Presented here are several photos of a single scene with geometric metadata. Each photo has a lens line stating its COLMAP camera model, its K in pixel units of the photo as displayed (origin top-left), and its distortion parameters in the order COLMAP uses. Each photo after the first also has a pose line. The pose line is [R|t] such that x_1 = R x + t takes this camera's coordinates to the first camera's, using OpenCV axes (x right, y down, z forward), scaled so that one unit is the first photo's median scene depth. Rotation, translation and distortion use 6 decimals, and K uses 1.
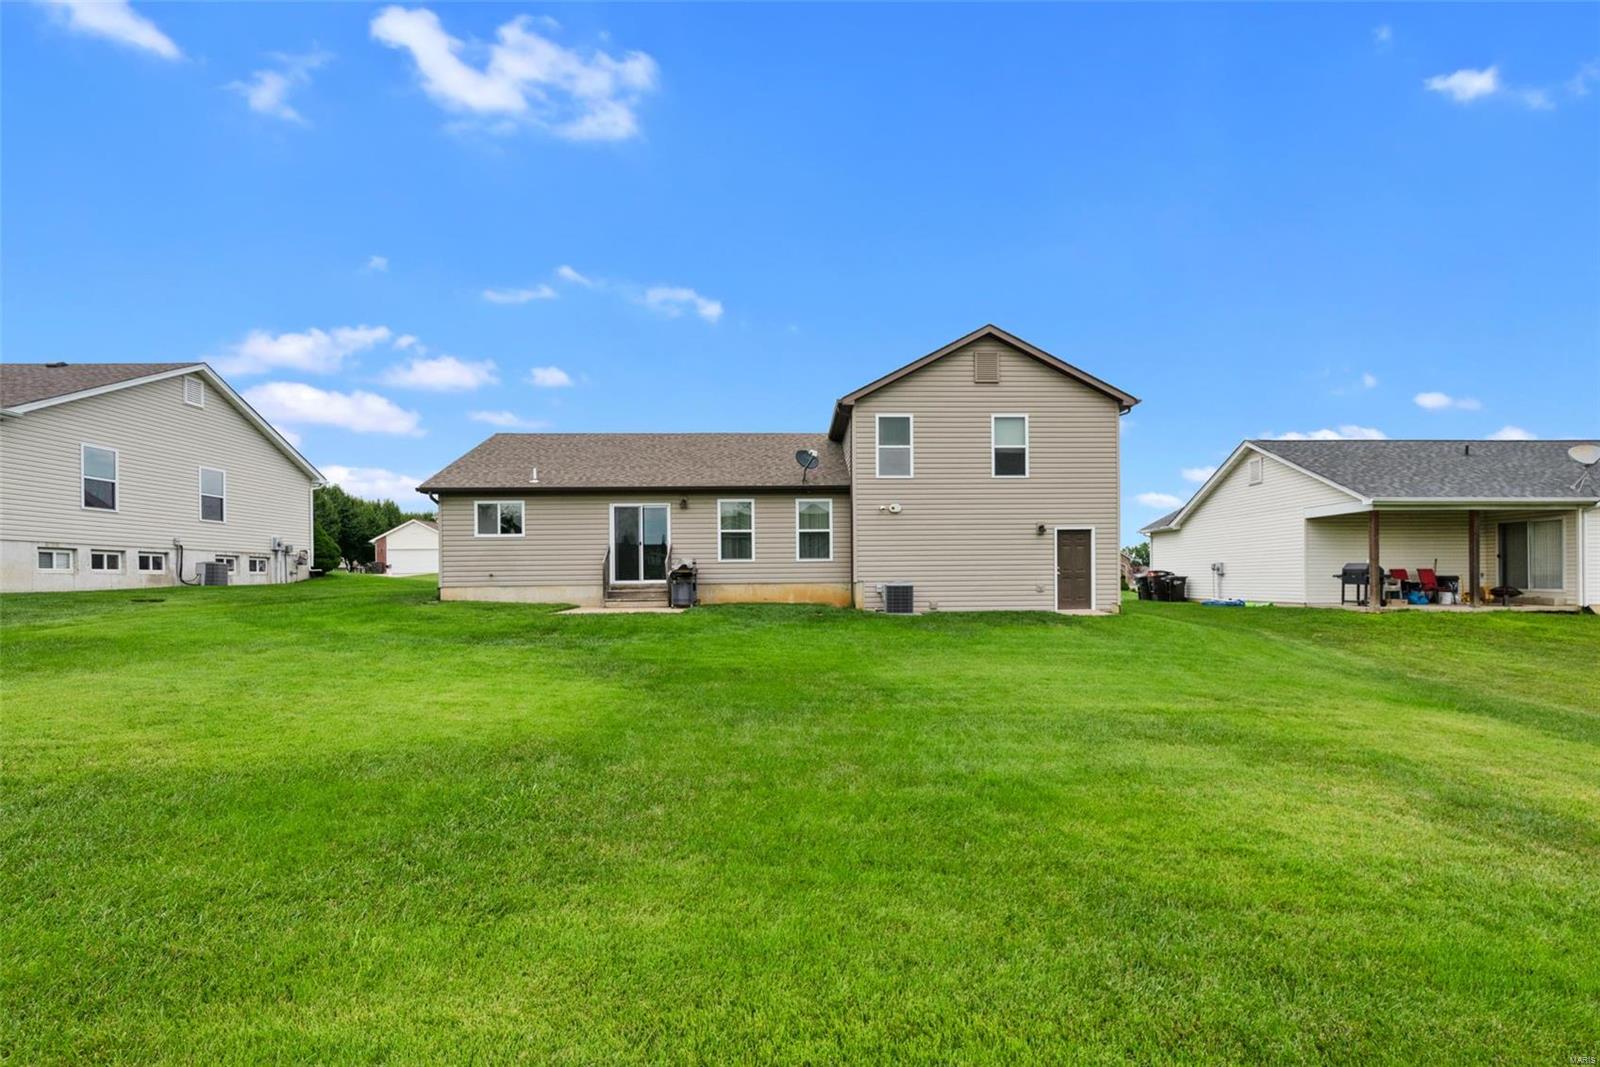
lens RADIAL K [[704.0, 0, 810.0], [0, 704.0, 567.7], [0, 0, 1]] dist [-0.000723, 0.001043]
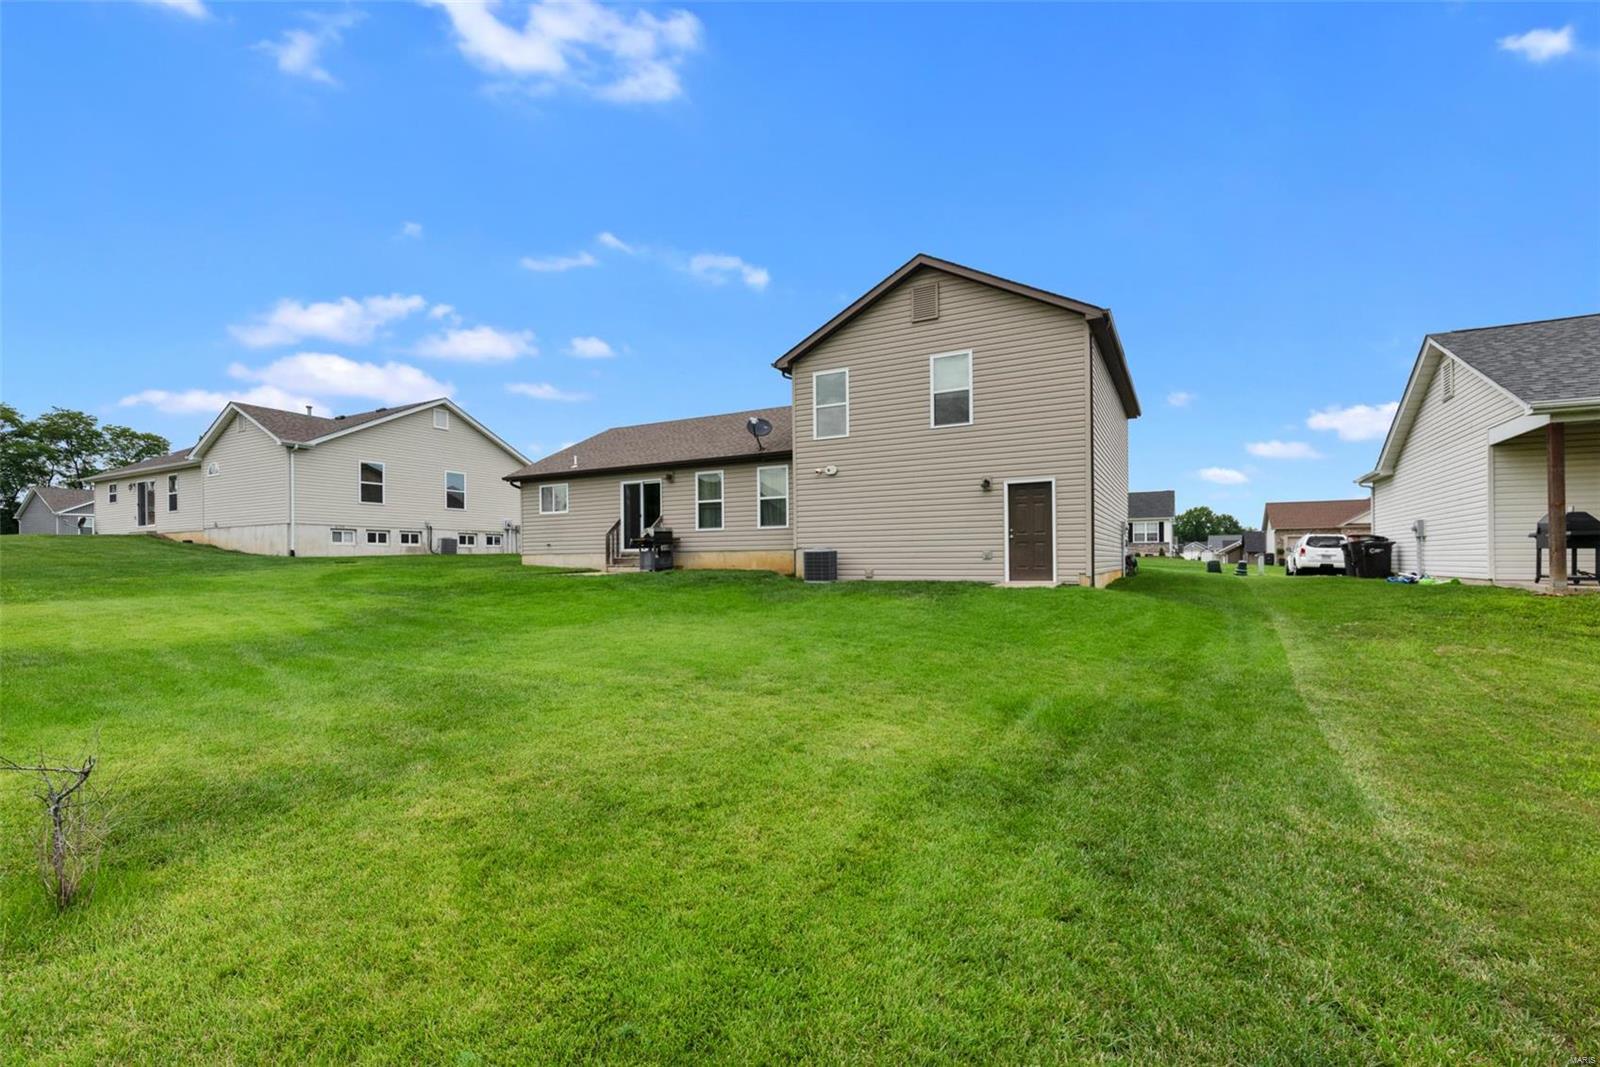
lens RADIAL K [[704.0, 0, 806.9], [0, 704.0, 553.1], [0, 0, 1]] dist [-0.000723, 0.001043]
pose [[0.863110, -0.002260, -0.505011, 0.556830], [0.007900, 0.999928, 0.009027, 0.017649], [0.504954, -0.011781, 0.863066, 0.160435]]
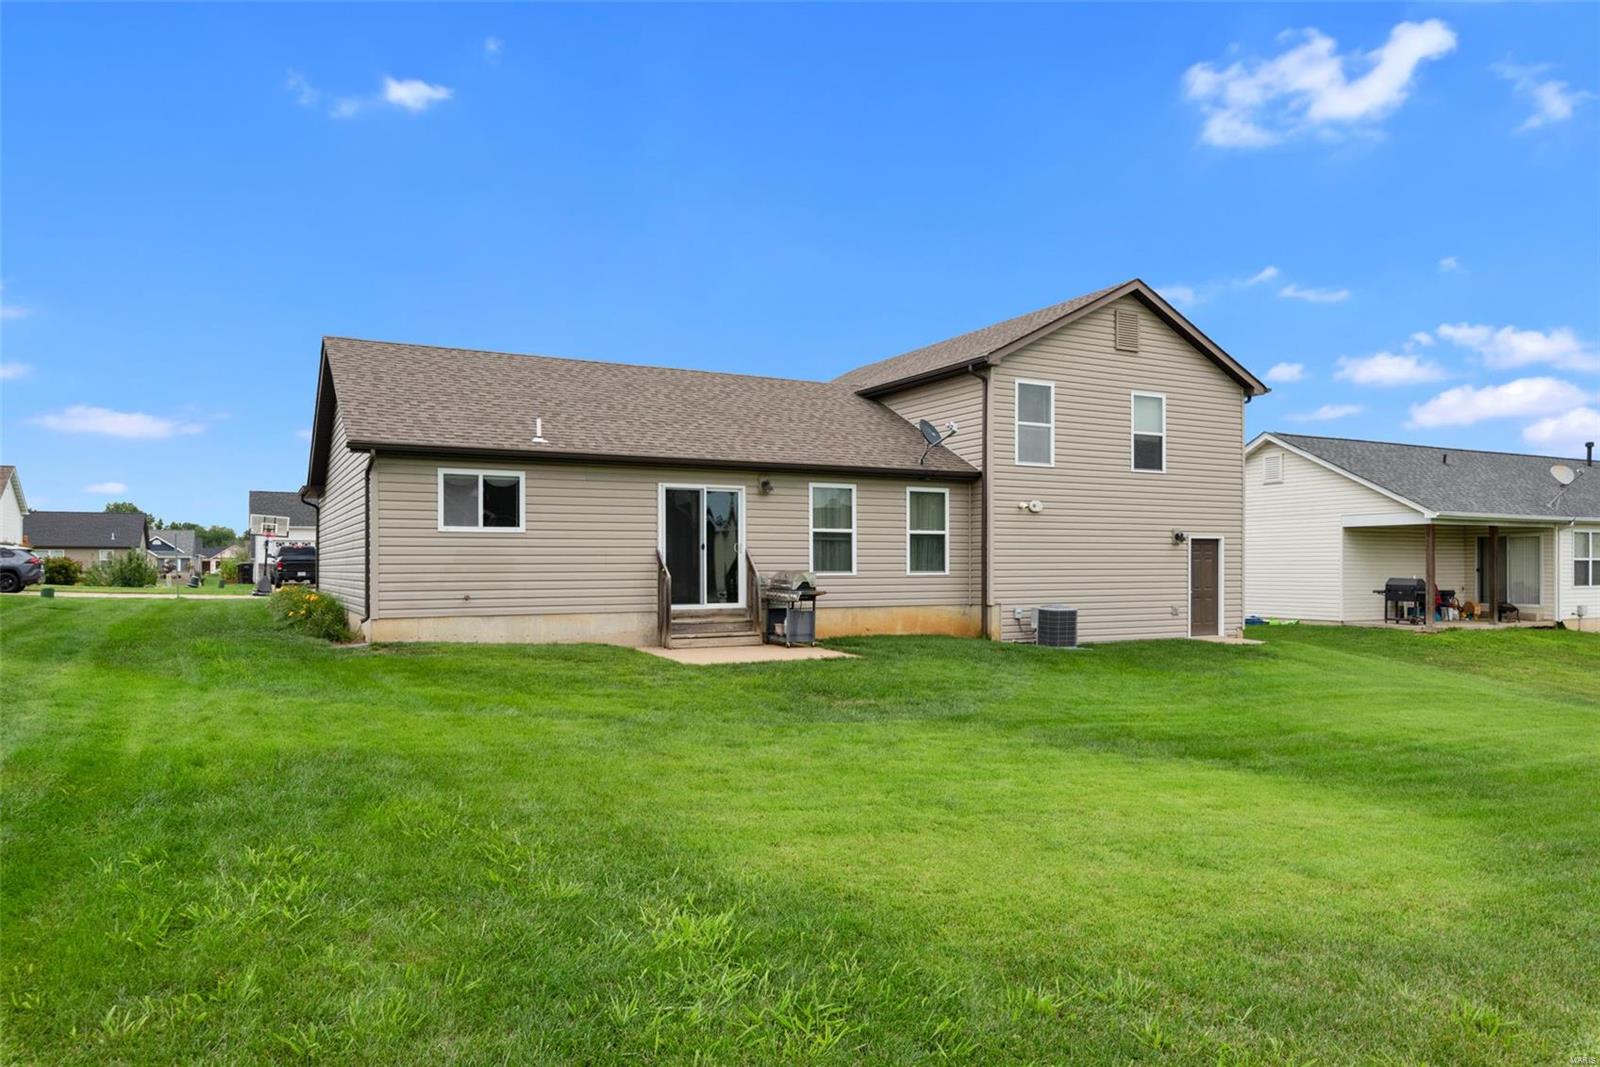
lens RADIAL K [[1043.5, 0, 800.8], [0, 1043.5, 540.2], [0, 0, 1]] dist [0.005976, 0.000640]
pose [[0.901818, 0.018757, 0.431708, -0.572094], [-0.014543, 0.999809, -0.013062, -0.028920], [-0.431871, 0.005501, 0.901919, 0.098913]]
